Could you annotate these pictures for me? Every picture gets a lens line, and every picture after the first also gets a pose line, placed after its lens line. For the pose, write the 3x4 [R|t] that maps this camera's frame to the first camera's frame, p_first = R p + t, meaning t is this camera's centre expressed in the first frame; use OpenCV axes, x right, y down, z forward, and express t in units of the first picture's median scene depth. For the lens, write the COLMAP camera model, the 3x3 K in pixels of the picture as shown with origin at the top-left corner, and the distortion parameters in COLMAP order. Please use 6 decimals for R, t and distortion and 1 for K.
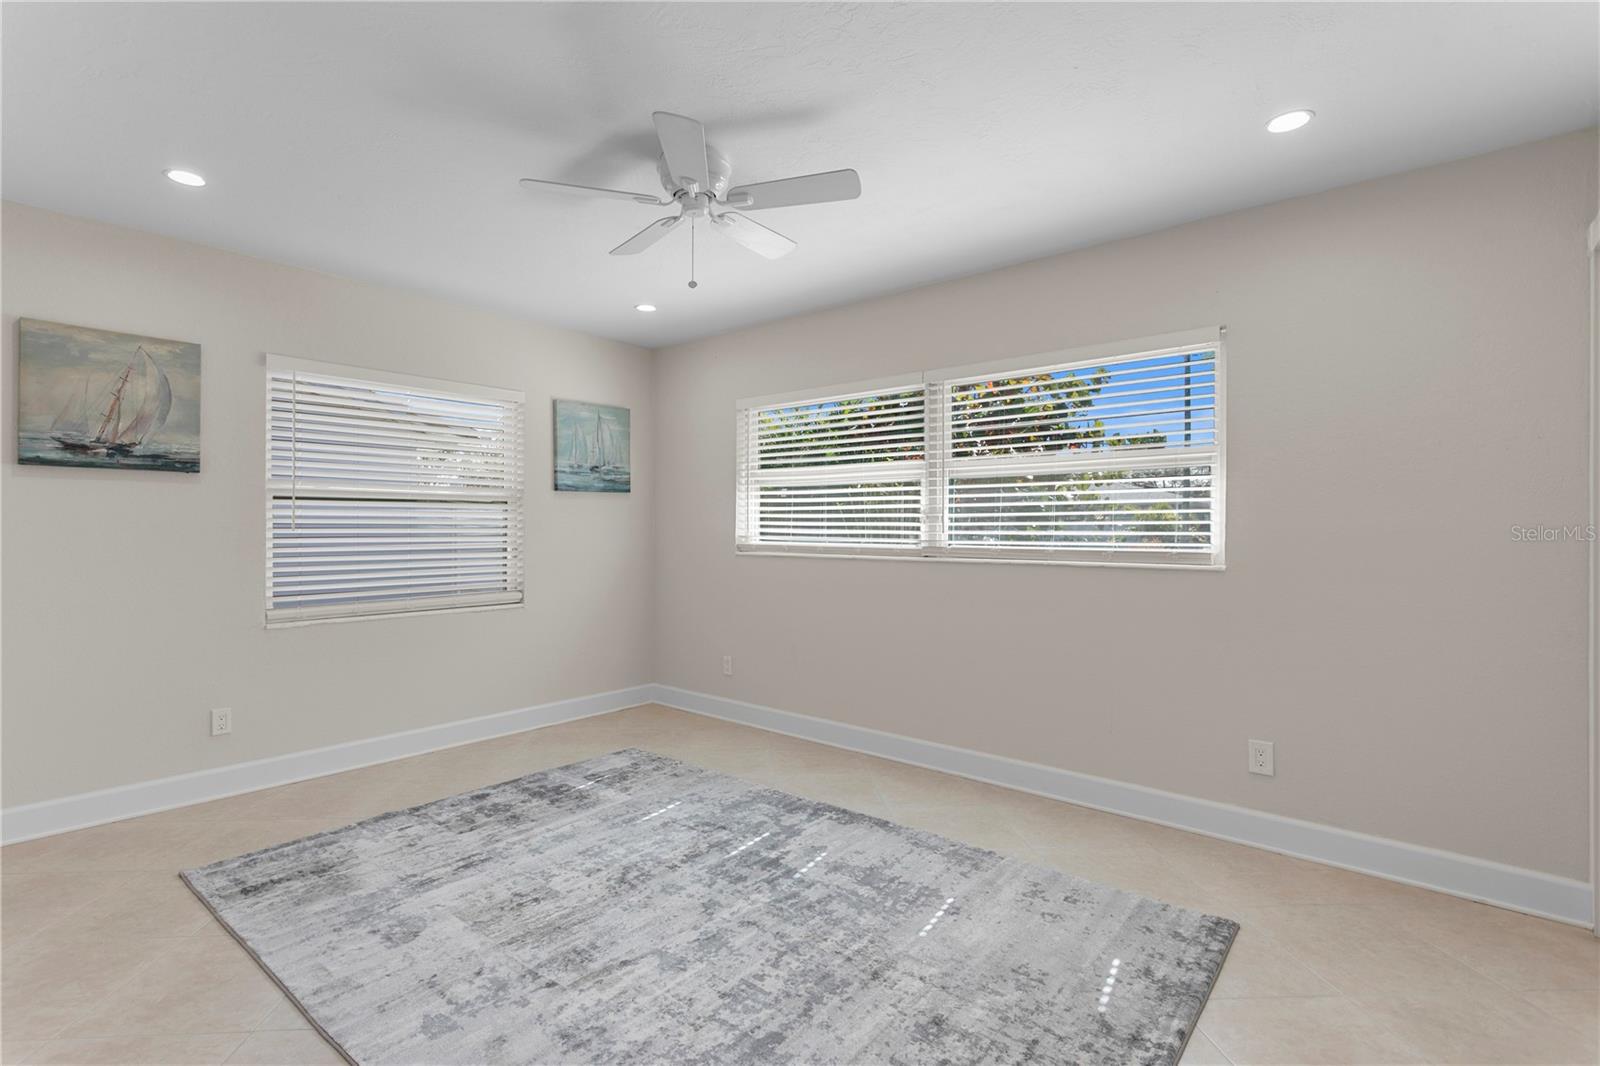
lens RADIAL K [[760.8, 0, 797.9], [0, 760.8, 530.3], [0, 0, 1]] dist [0.000196, 0.001906]
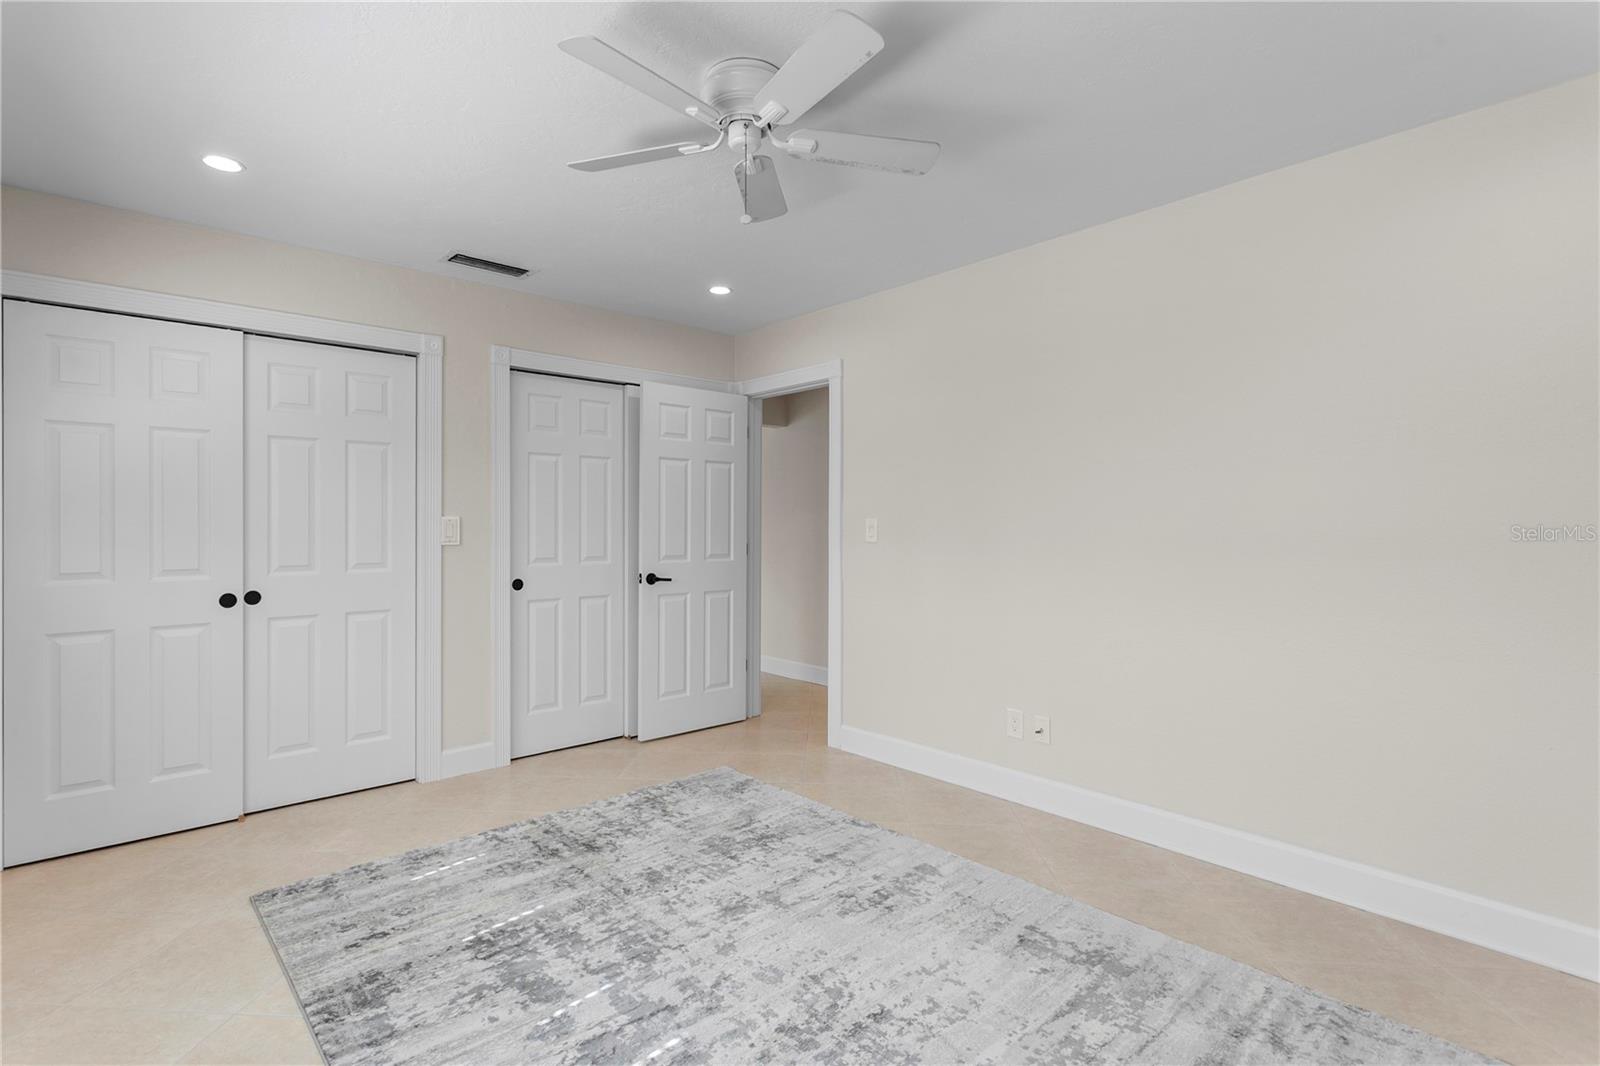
lens RADIAL K [[760.8, 0, 800.4], [0, 760.8, 528.6], [0, 0, 1]] dist [0.000196, 0.001906]
pose [[-0.992248, -0.003901, 0.124215, -0.320065], [-0.002261, 0.999908, 0.013339, -0.018382], [-0.124256, 0.012955, -0.992166, 1.932157]]
